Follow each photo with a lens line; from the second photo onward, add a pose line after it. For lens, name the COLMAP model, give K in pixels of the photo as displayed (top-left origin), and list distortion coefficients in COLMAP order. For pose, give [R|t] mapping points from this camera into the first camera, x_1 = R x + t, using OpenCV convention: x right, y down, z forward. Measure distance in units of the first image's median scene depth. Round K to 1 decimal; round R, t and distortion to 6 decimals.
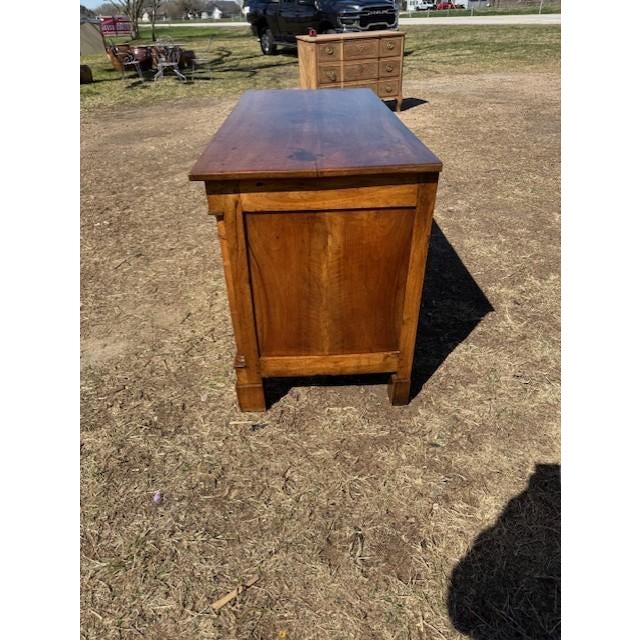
lens RADIAL K [[461.3, 0, 320.0], [0, 461.3, 322.4], [0, 0, 1]] dist [0.024359, -0.021361]
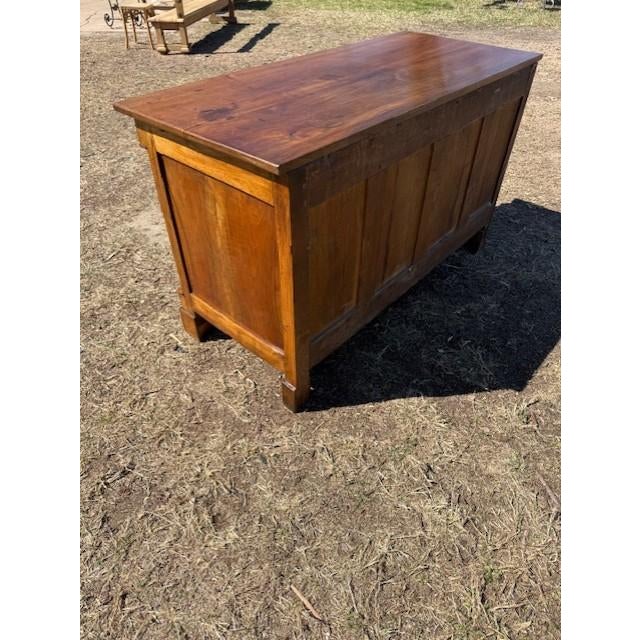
lens RADIAL K [[461.3, 0, 319.8], [0, 461.3, 318.7], [0, 0, 1]] dist [0.024359, -0.021361]
pose [[0.722196, 0.473959, -0.503781, 0.688931], [-0.406404, 0.880117, 0.245417, -0.268522], [0.559704, 0.027500, 0.828236, 0.296609]]
